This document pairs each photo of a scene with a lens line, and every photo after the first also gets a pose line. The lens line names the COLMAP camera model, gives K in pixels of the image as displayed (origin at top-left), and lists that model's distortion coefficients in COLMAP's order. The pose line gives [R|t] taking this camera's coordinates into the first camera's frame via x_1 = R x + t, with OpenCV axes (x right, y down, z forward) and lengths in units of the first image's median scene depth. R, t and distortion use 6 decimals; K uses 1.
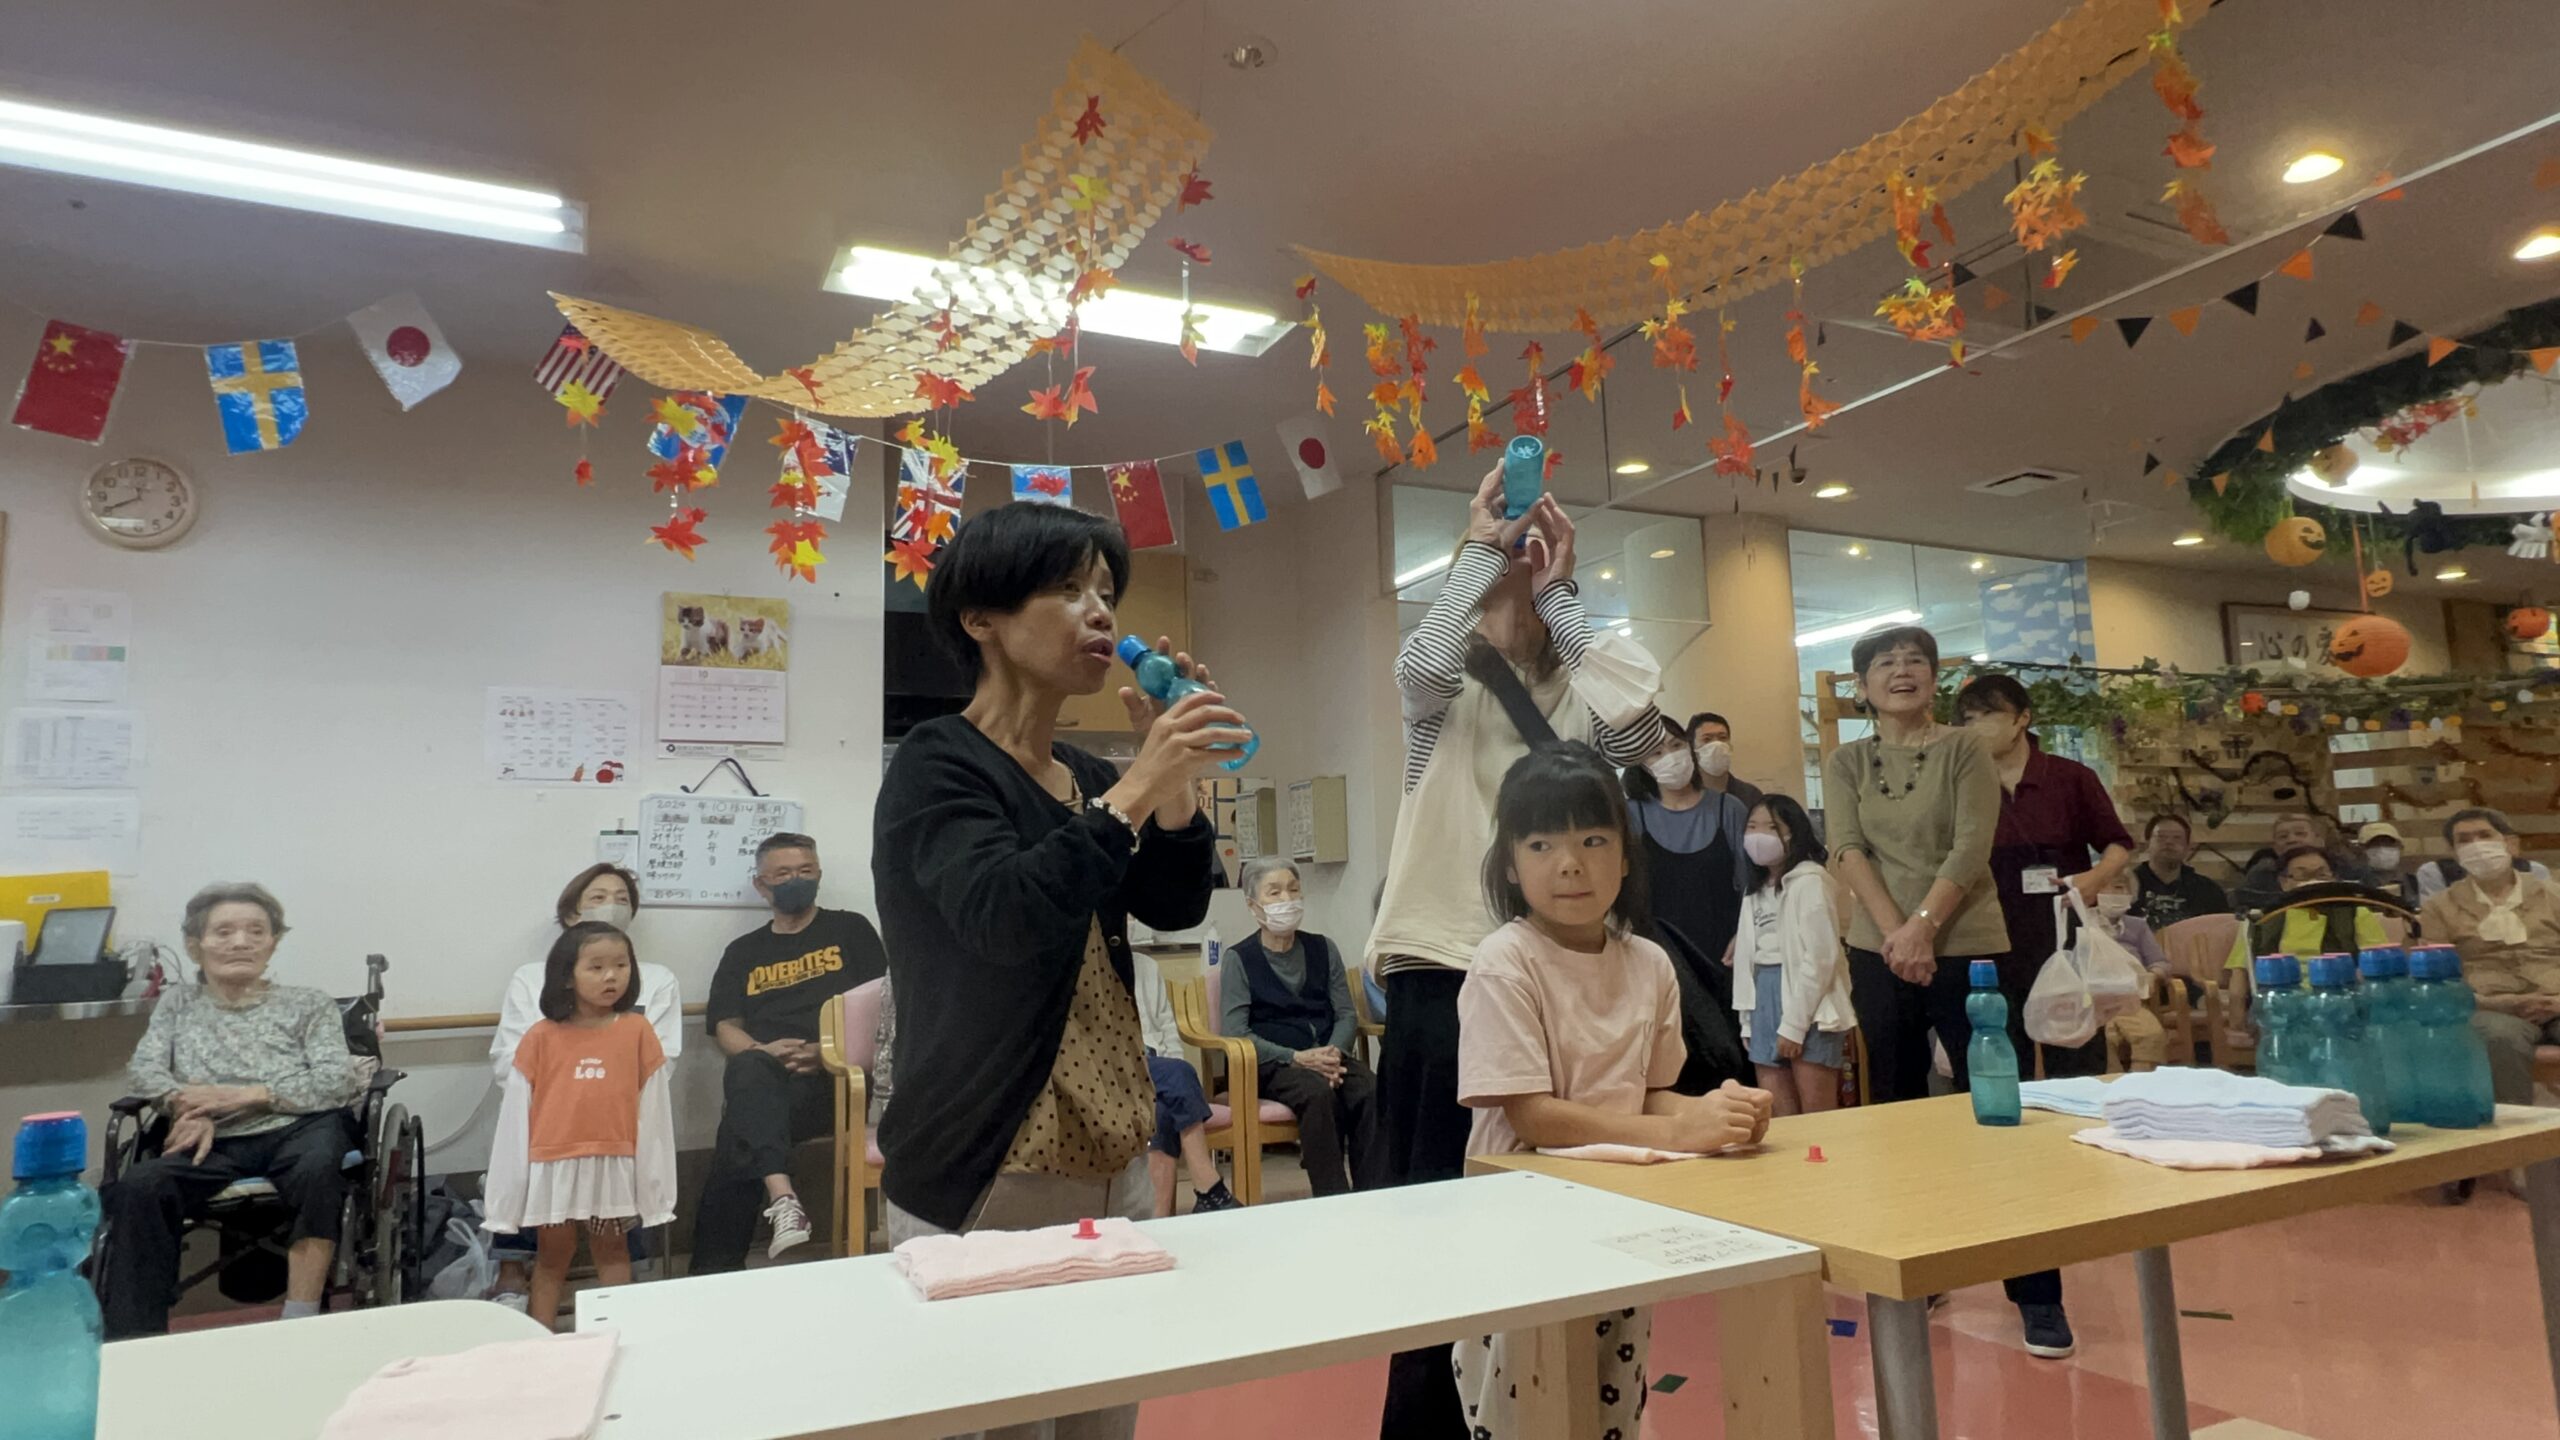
lens RADIAL K [[1419.6, 0, 1277.3], [0, 1419.6, 709.5], [0, 0, 1]] dist [-0.001854, 0.000551]
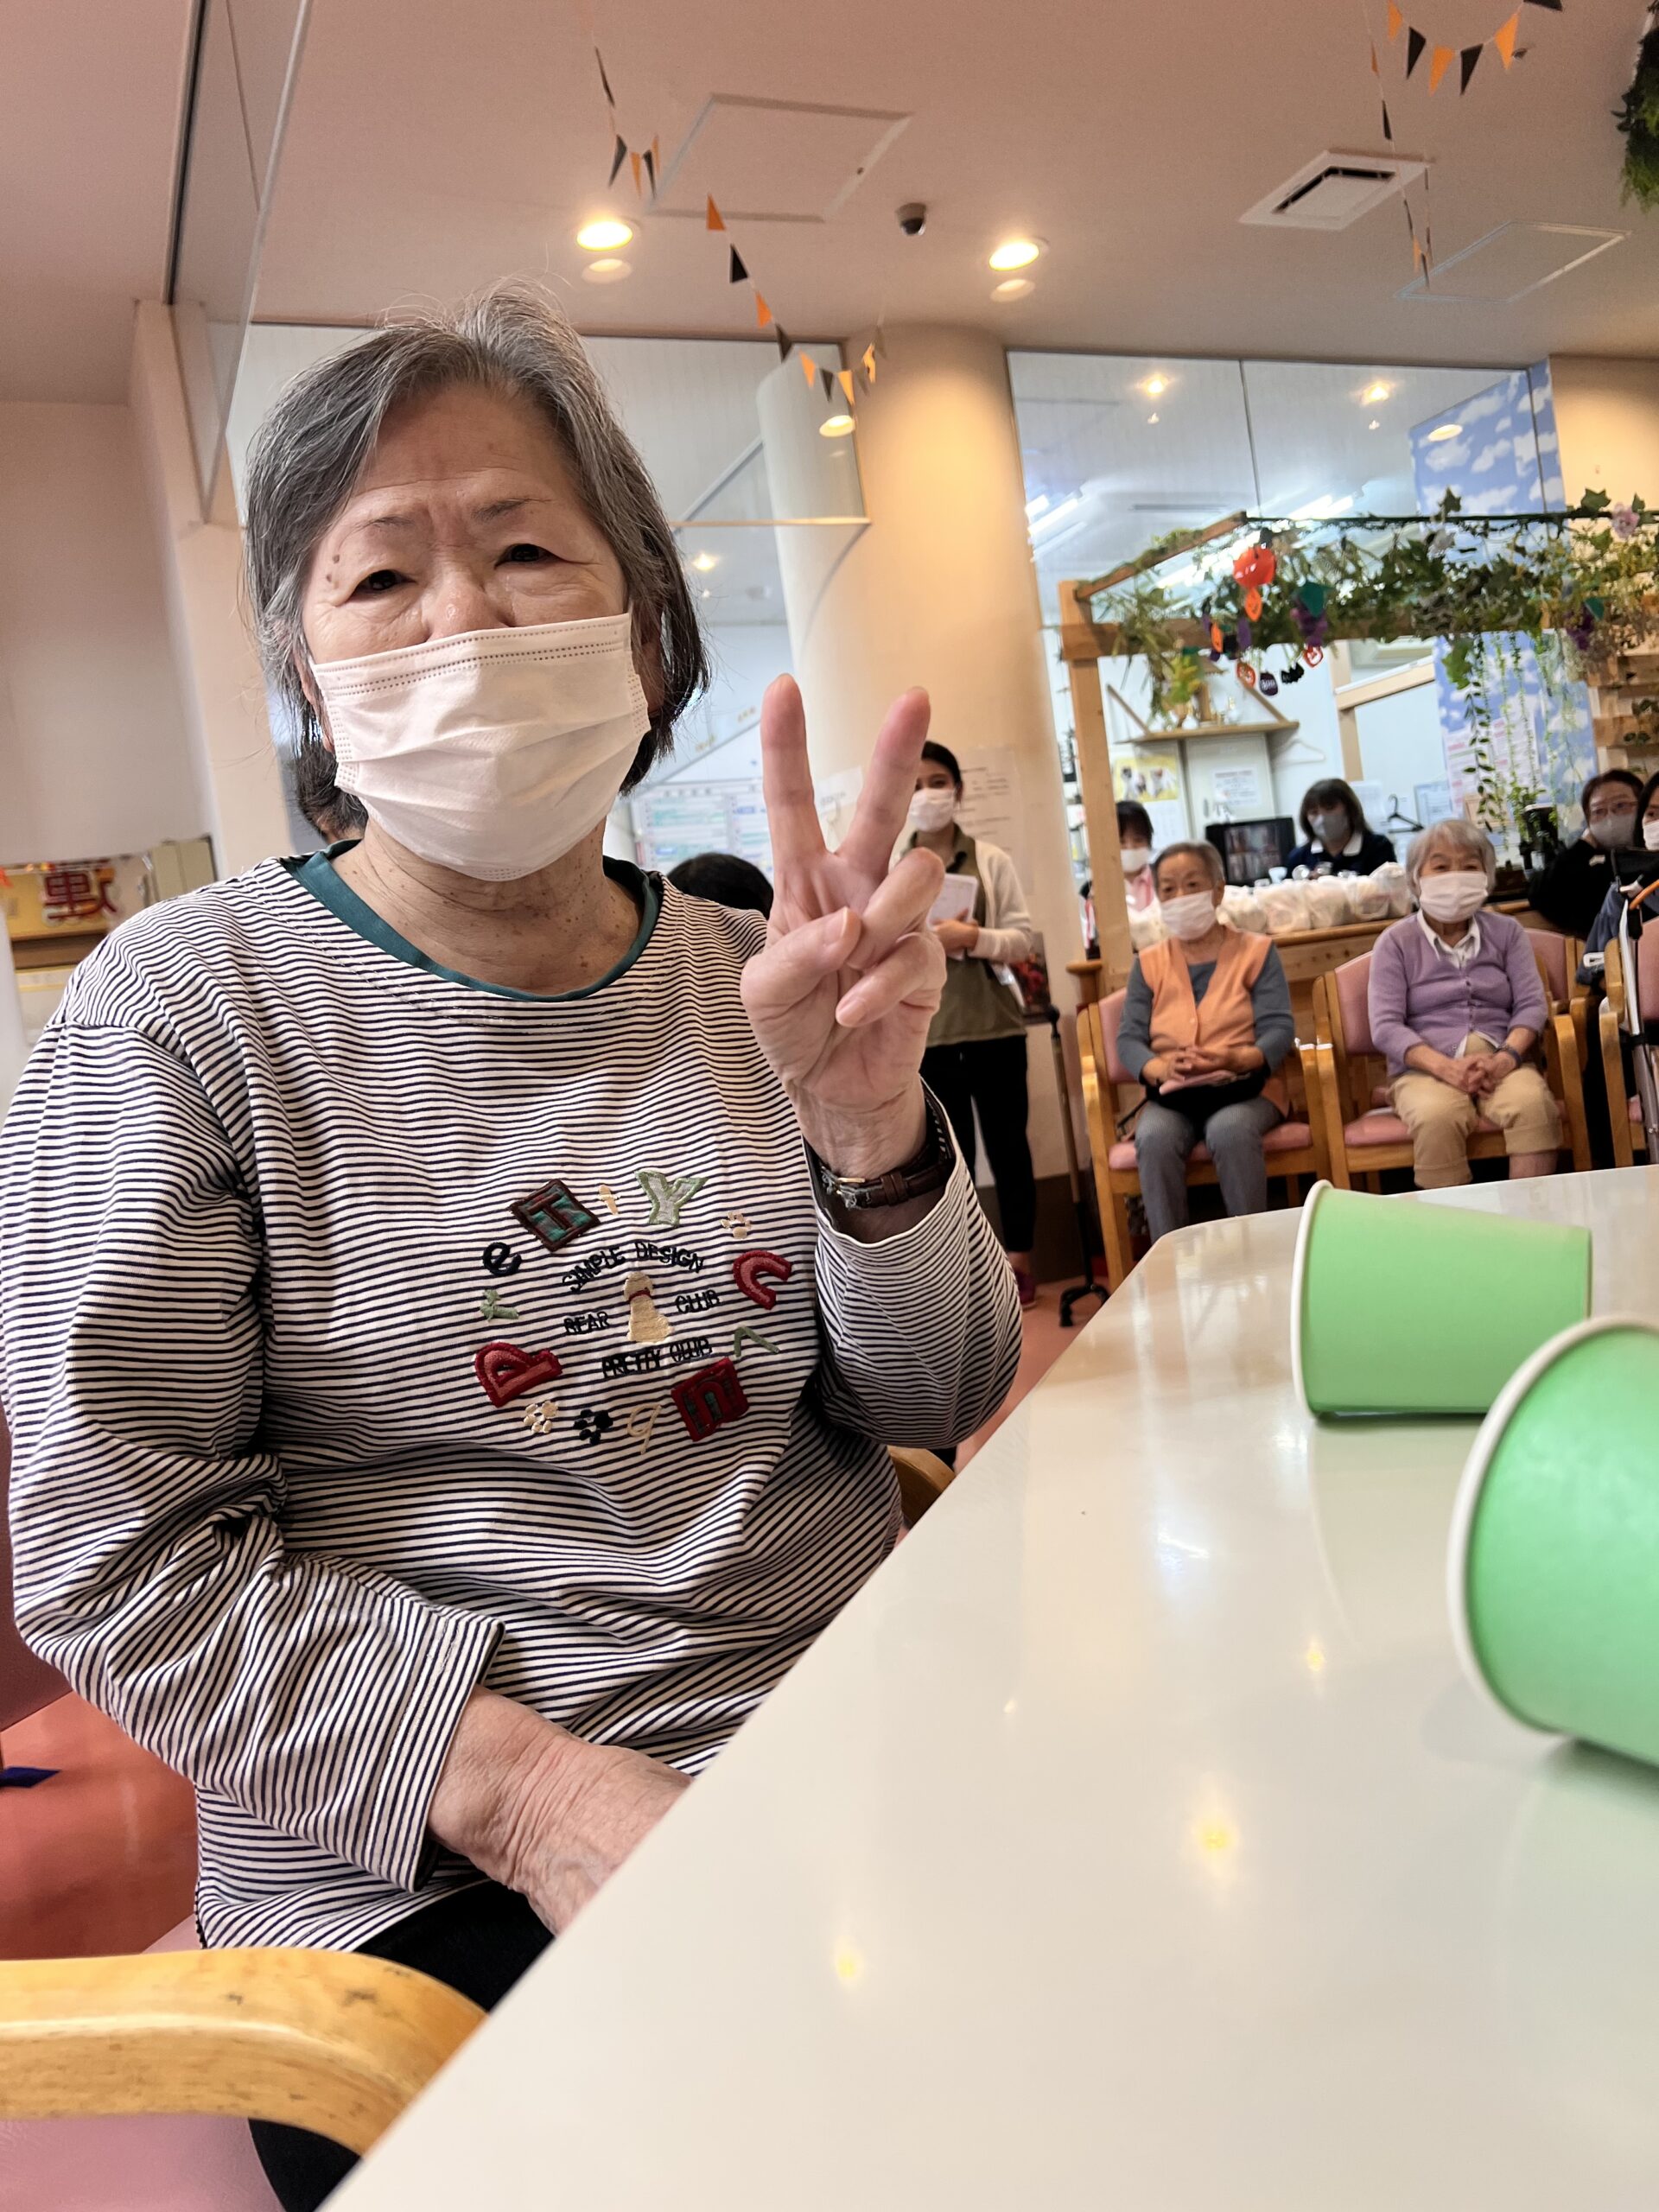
lens RADIAL K [[1676.9, 0, 830.7], [0, 1676.9, 1094.5], [0, 0, 1]] dist [0.011688, -0.008068]
pose [[0.993238, -0.109431, -0.038765, 0.515149], [0.114566, 0.977910, 0.174835, 0.093304], [0.018776, -0.178094, 0.983834, 0.428796]]
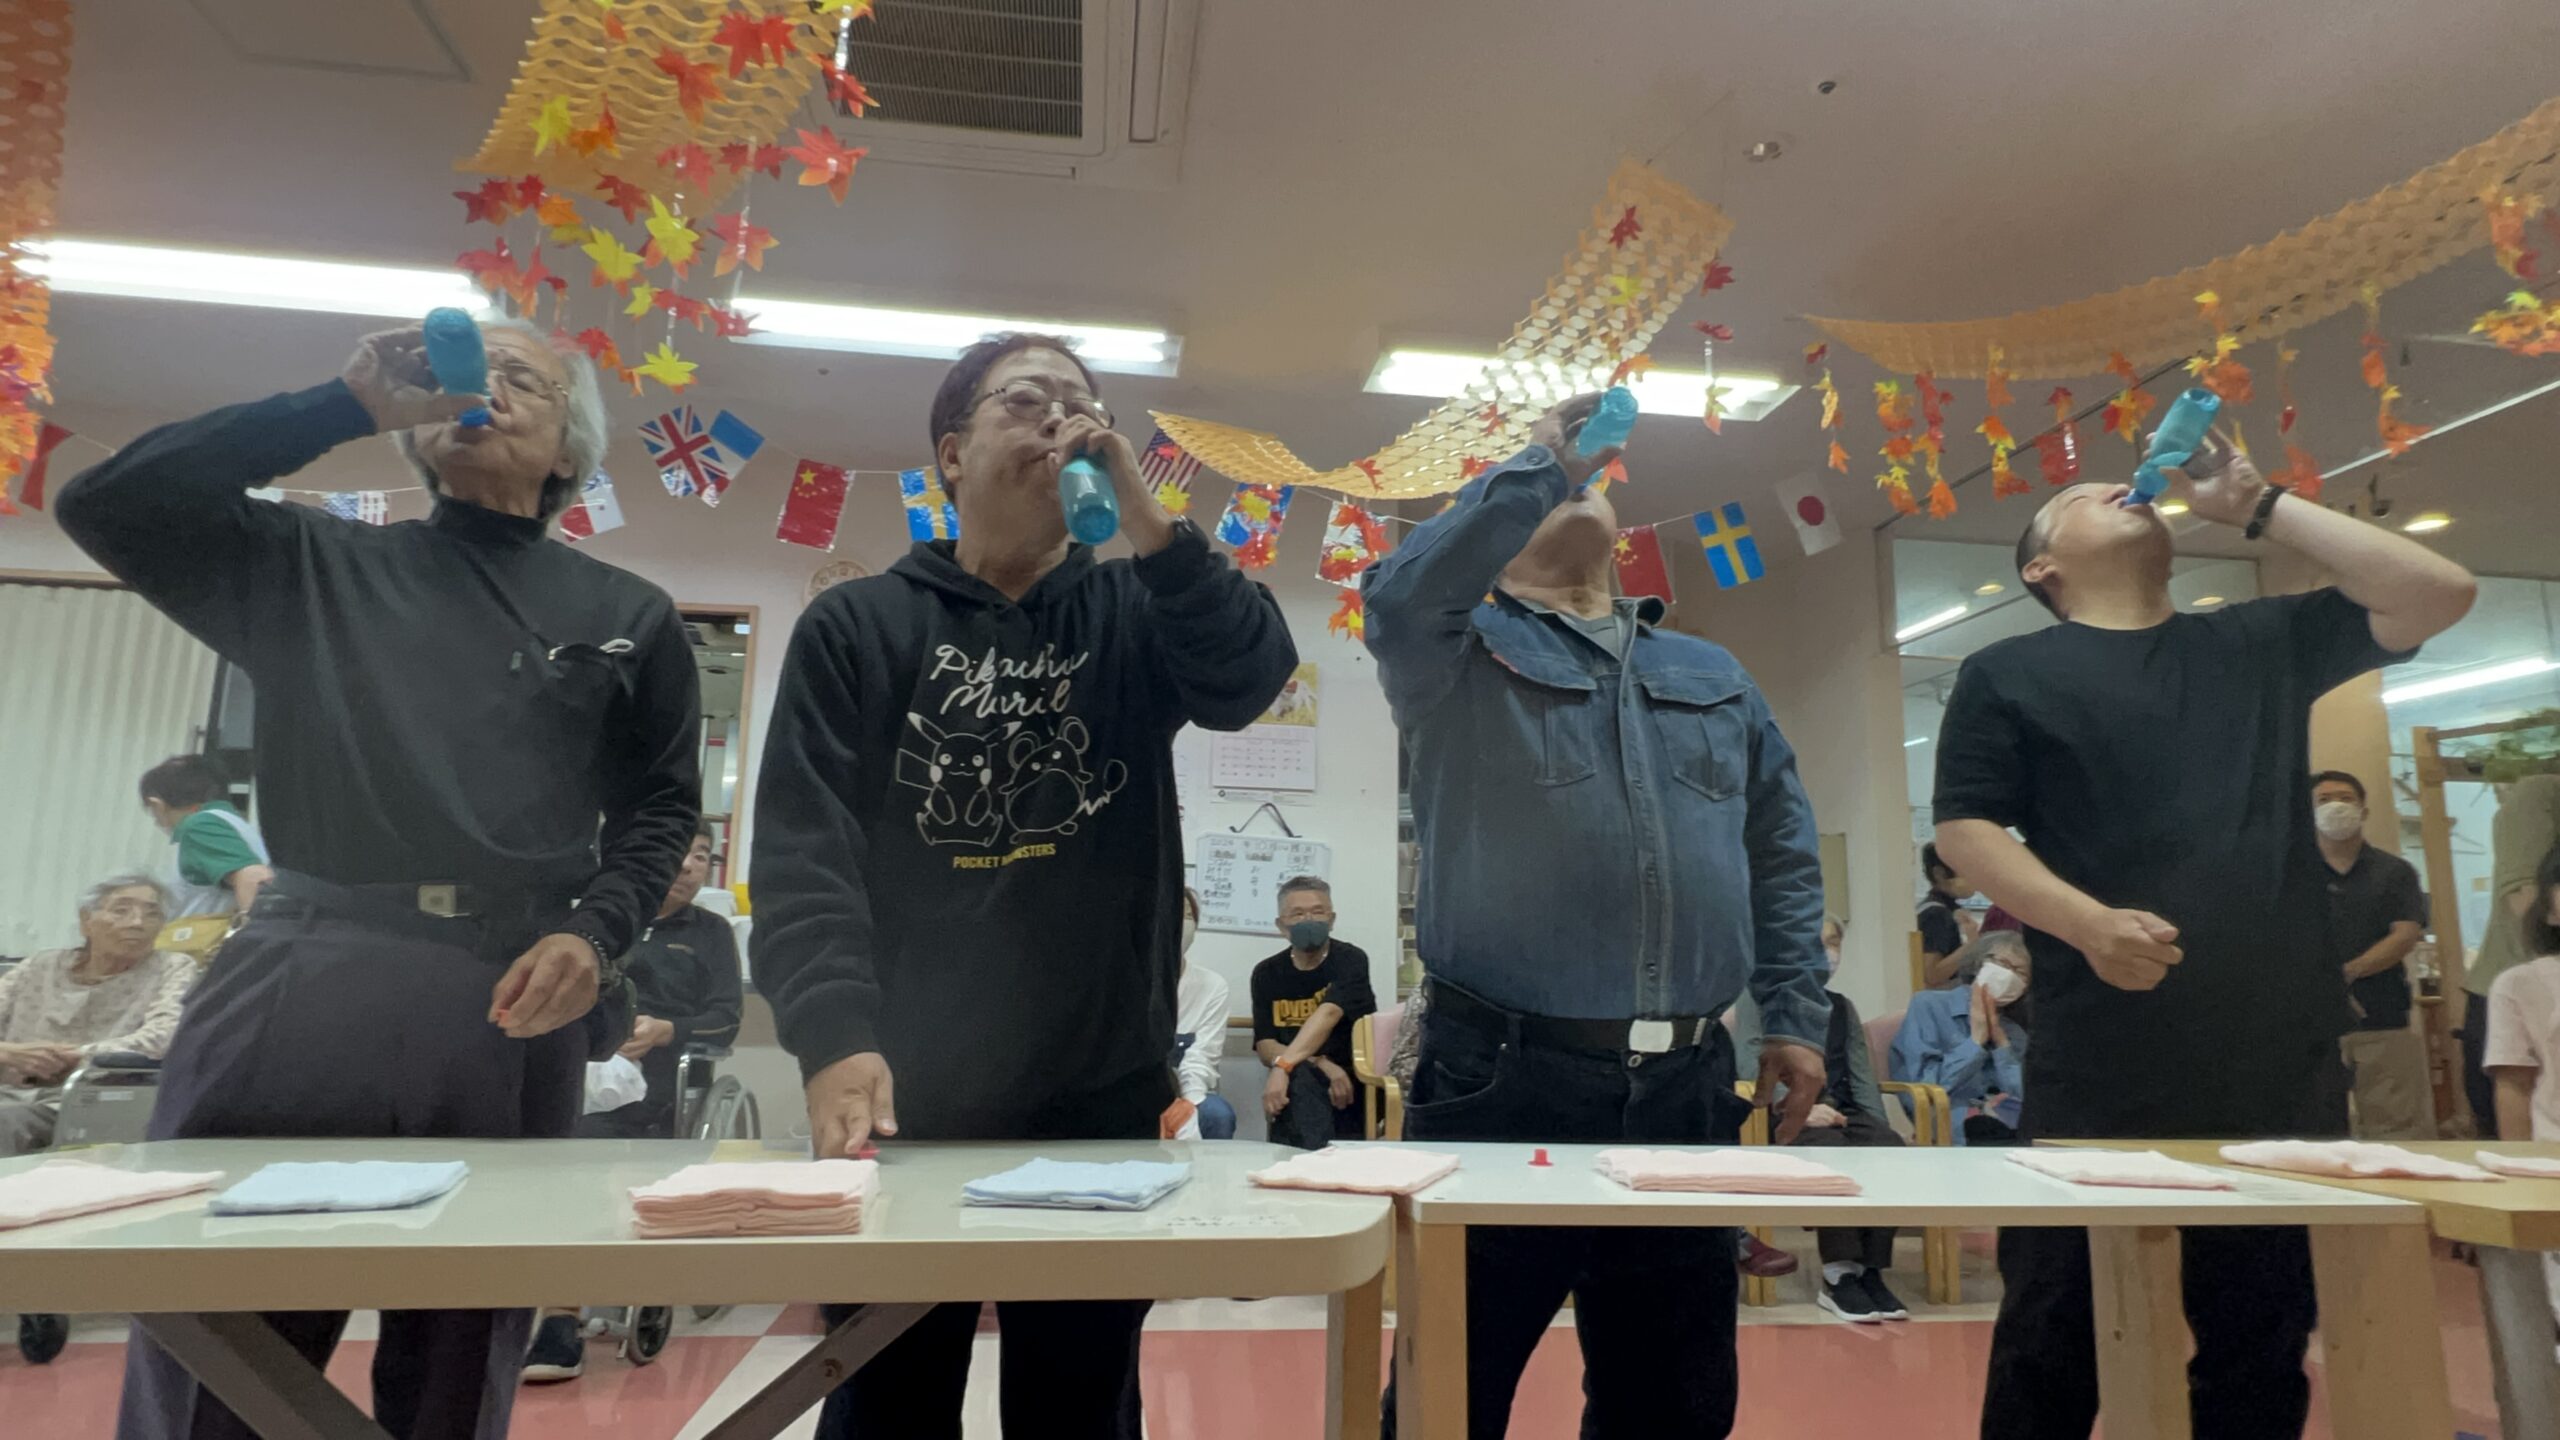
lens RADIAL K [[1419.6, 0, 1279.8], [0, 1419.6, 712.3], [0, 0, 1]] dist [-0.001854, 0.000551]
pose [[0.951683, -0.008668, -0.306960, -0.035353], [-0.006231, 0.998851, -0.047526, 0.018893], [0.307019, 0.047143, 0.950535, -0.099231]]
